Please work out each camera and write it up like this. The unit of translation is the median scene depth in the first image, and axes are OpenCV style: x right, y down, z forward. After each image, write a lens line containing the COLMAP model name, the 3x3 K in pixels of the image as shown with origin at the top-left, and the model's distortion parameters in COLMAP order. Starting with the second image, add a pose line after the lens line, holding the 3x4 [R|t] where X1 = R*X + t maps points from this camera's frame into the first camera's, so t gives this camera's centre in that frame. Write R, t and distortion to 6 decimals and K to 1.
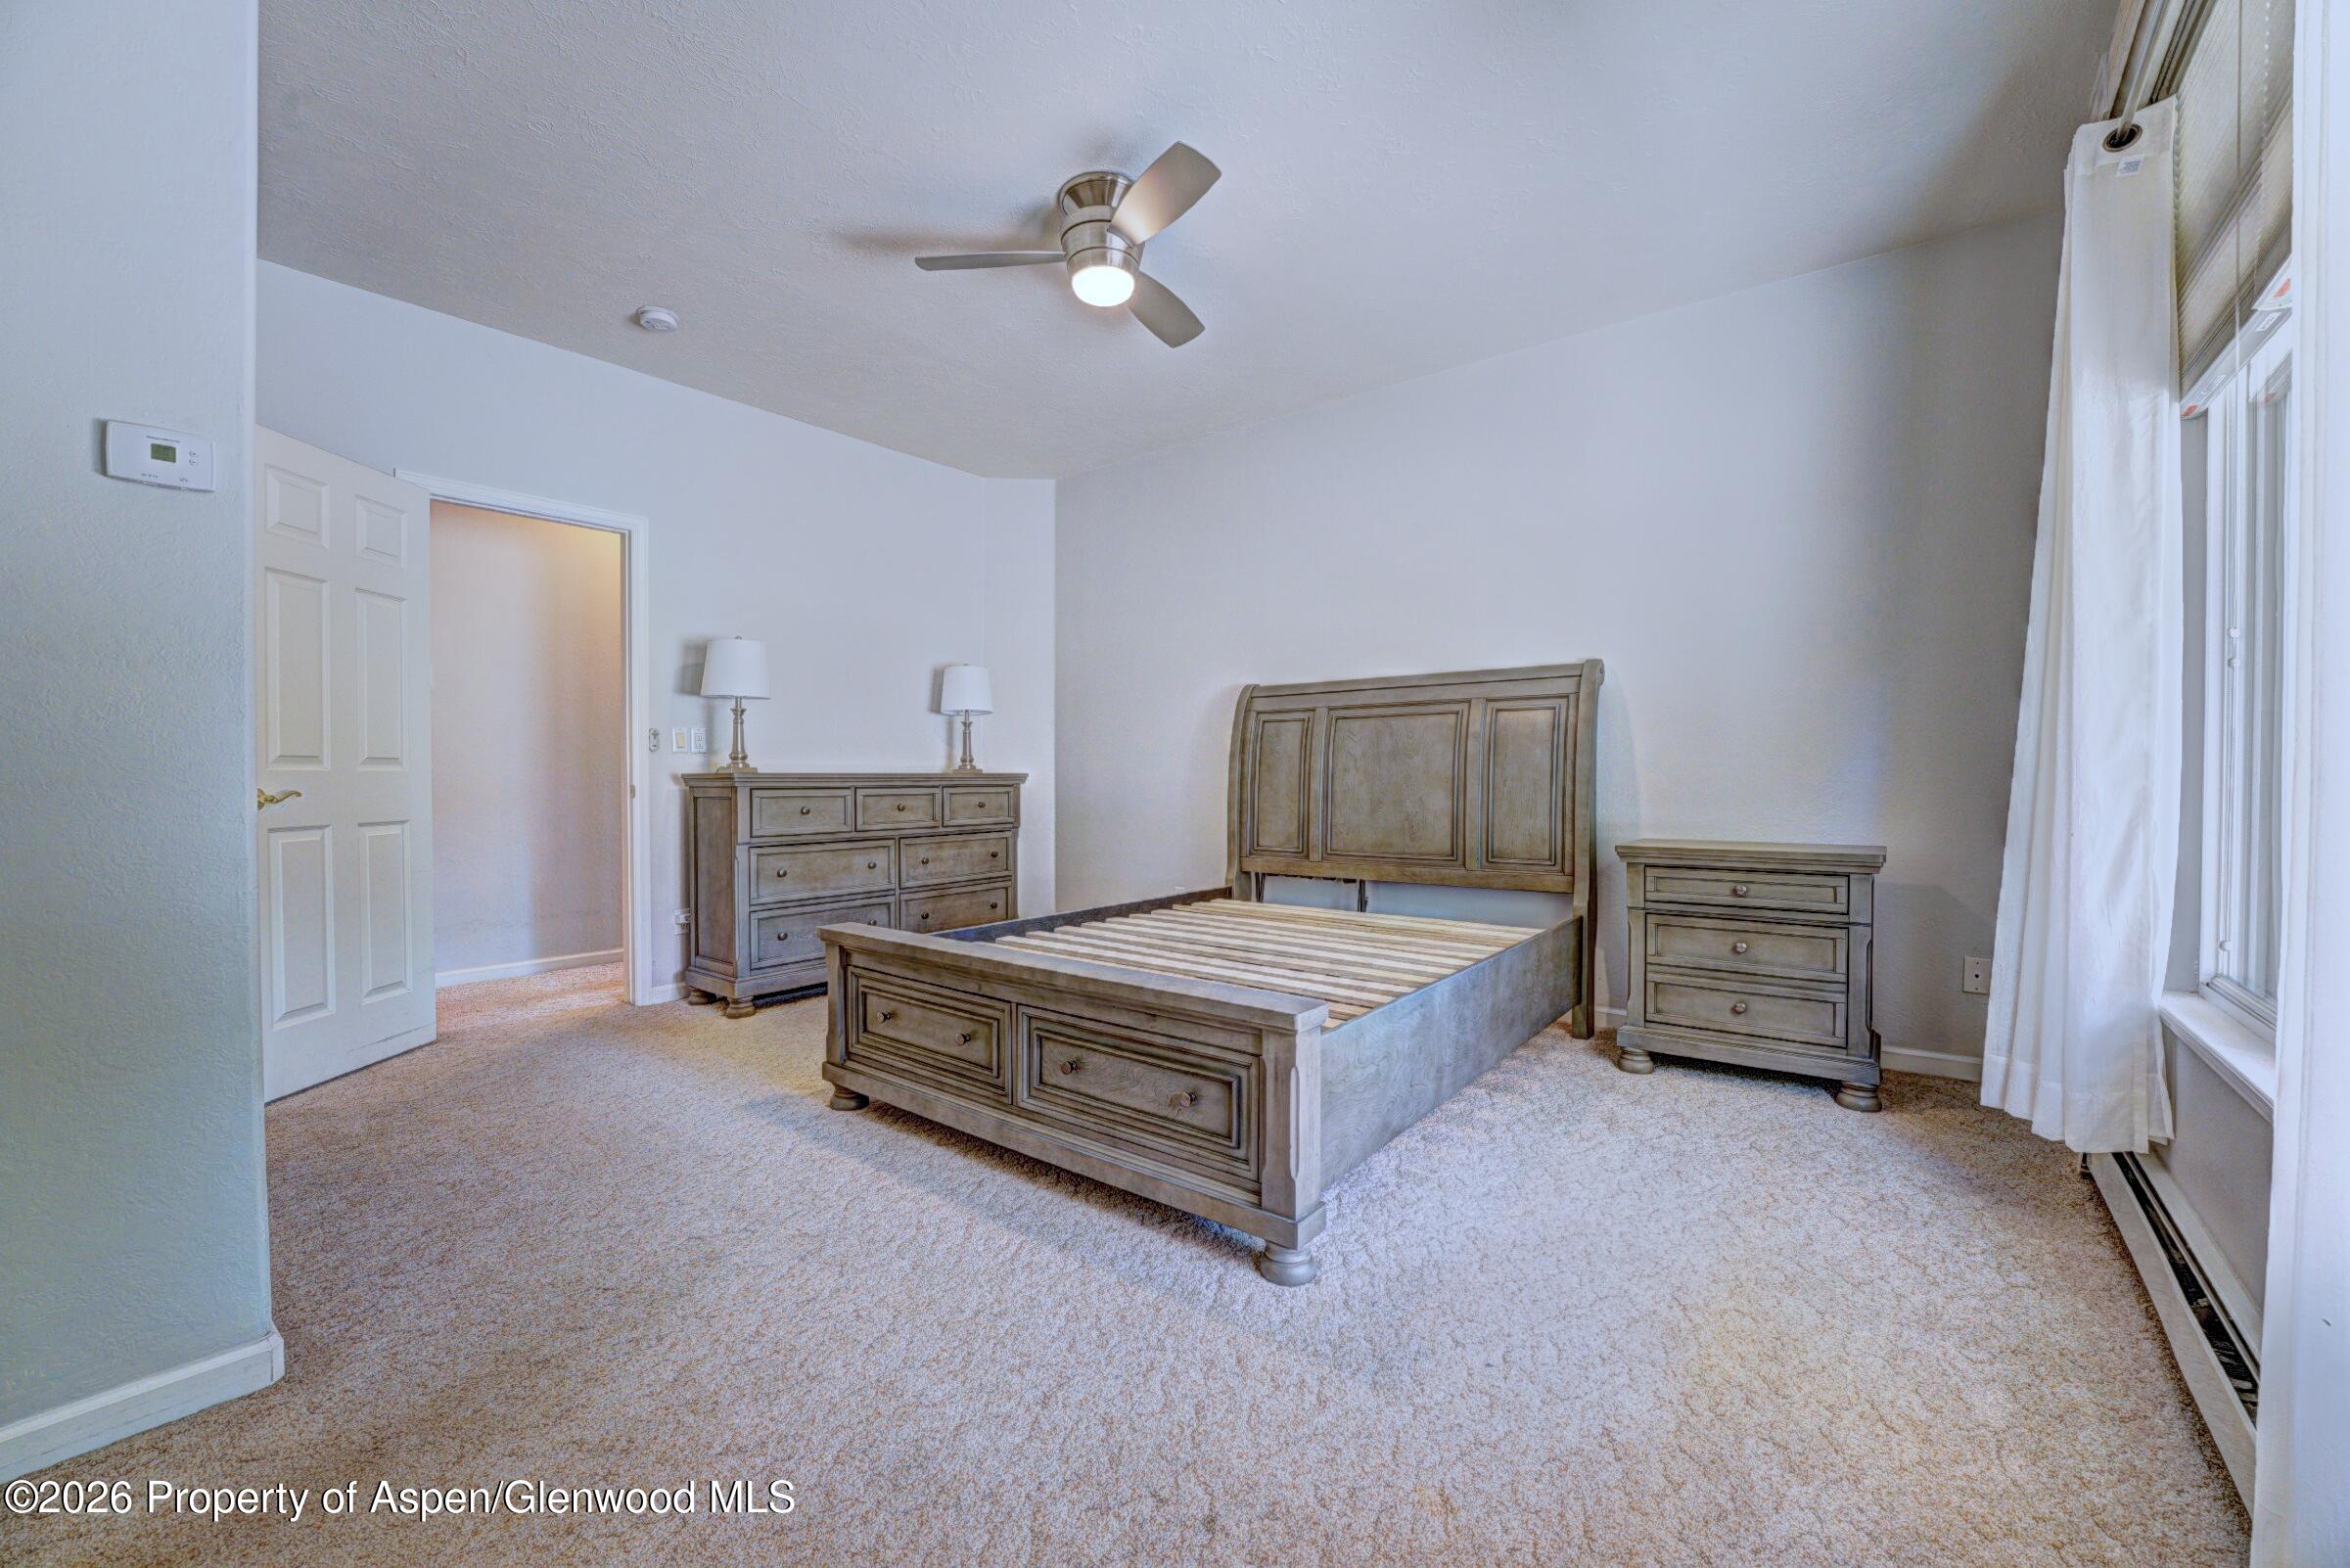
lens RADIAL K [[955.2, 0, 1160.2], [0, 955.2, 787.3], [0, 0, 1]] dist [-0.021981, -0.000078]
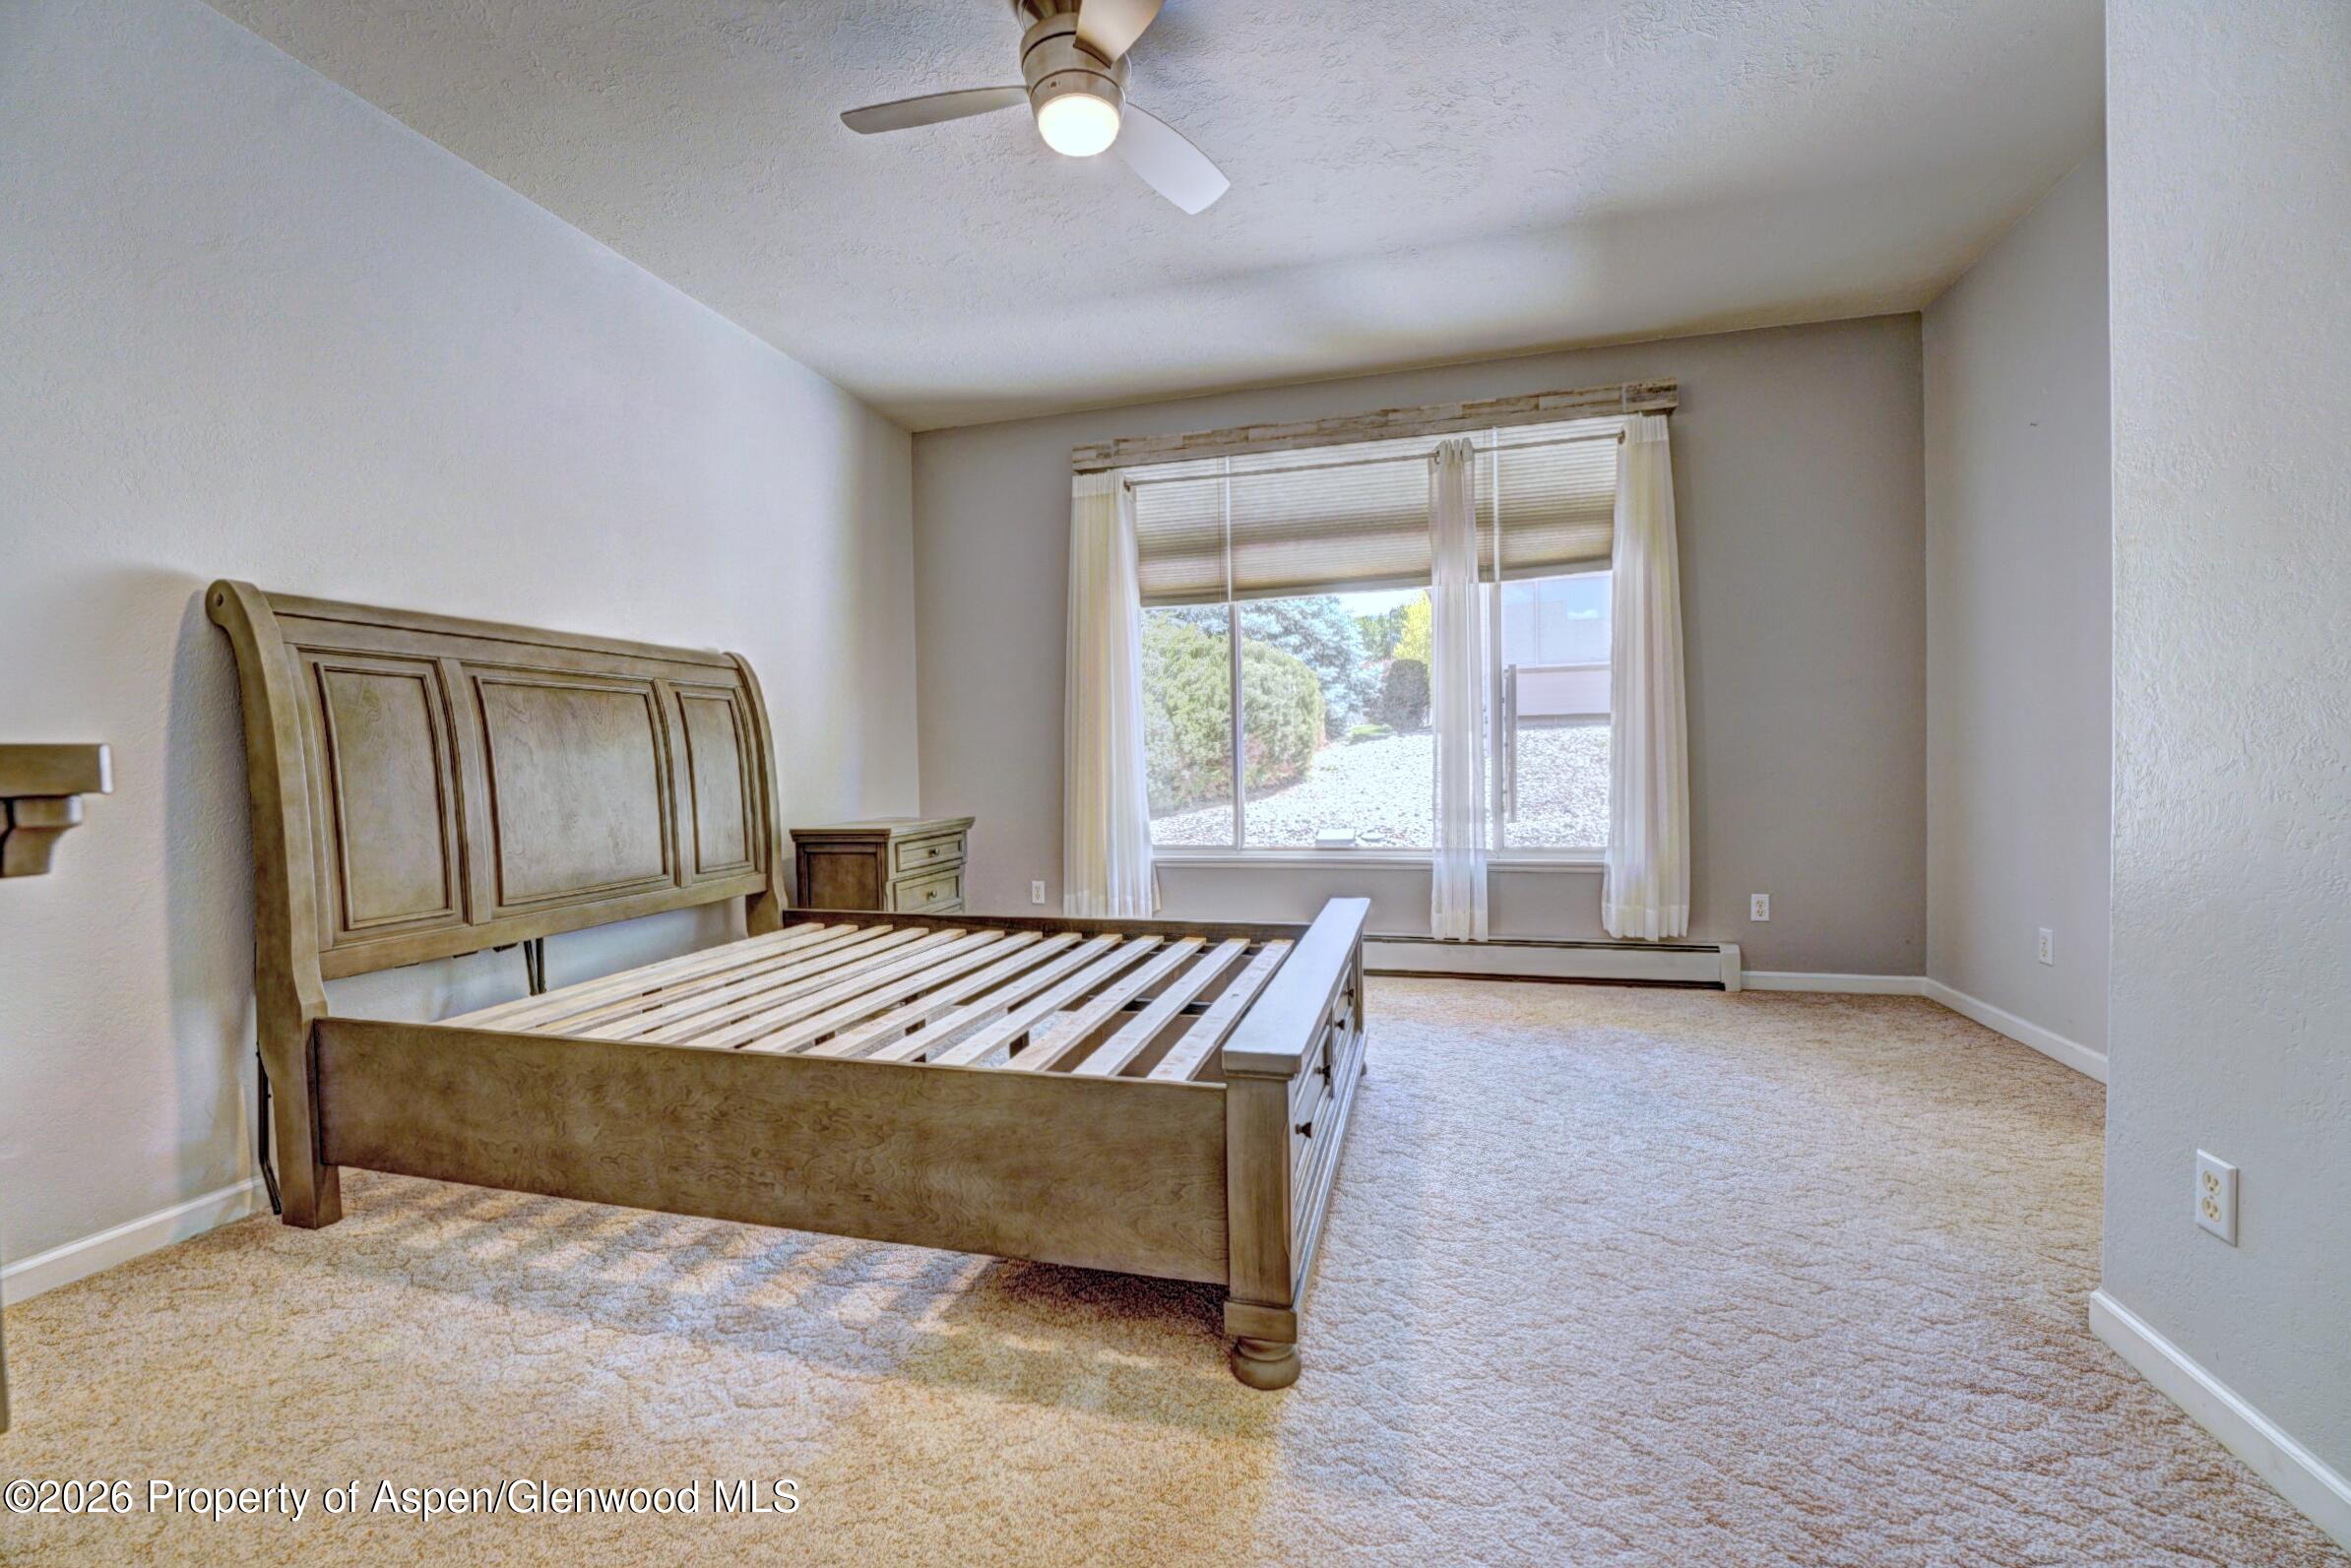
lens RADIAL K [[955.5, 0, 1160.7], [0, 955.5, 787.3], [0, 0, 1]] dist [-0.021981, -0.000078]
pose [[-0.382077, -0.013920, 0.924026, -0.542811], [0.034327, 0.998983, 0.029244, -0.008652], [-0.923493, 0.042892, -0.381210, 0.847123]]
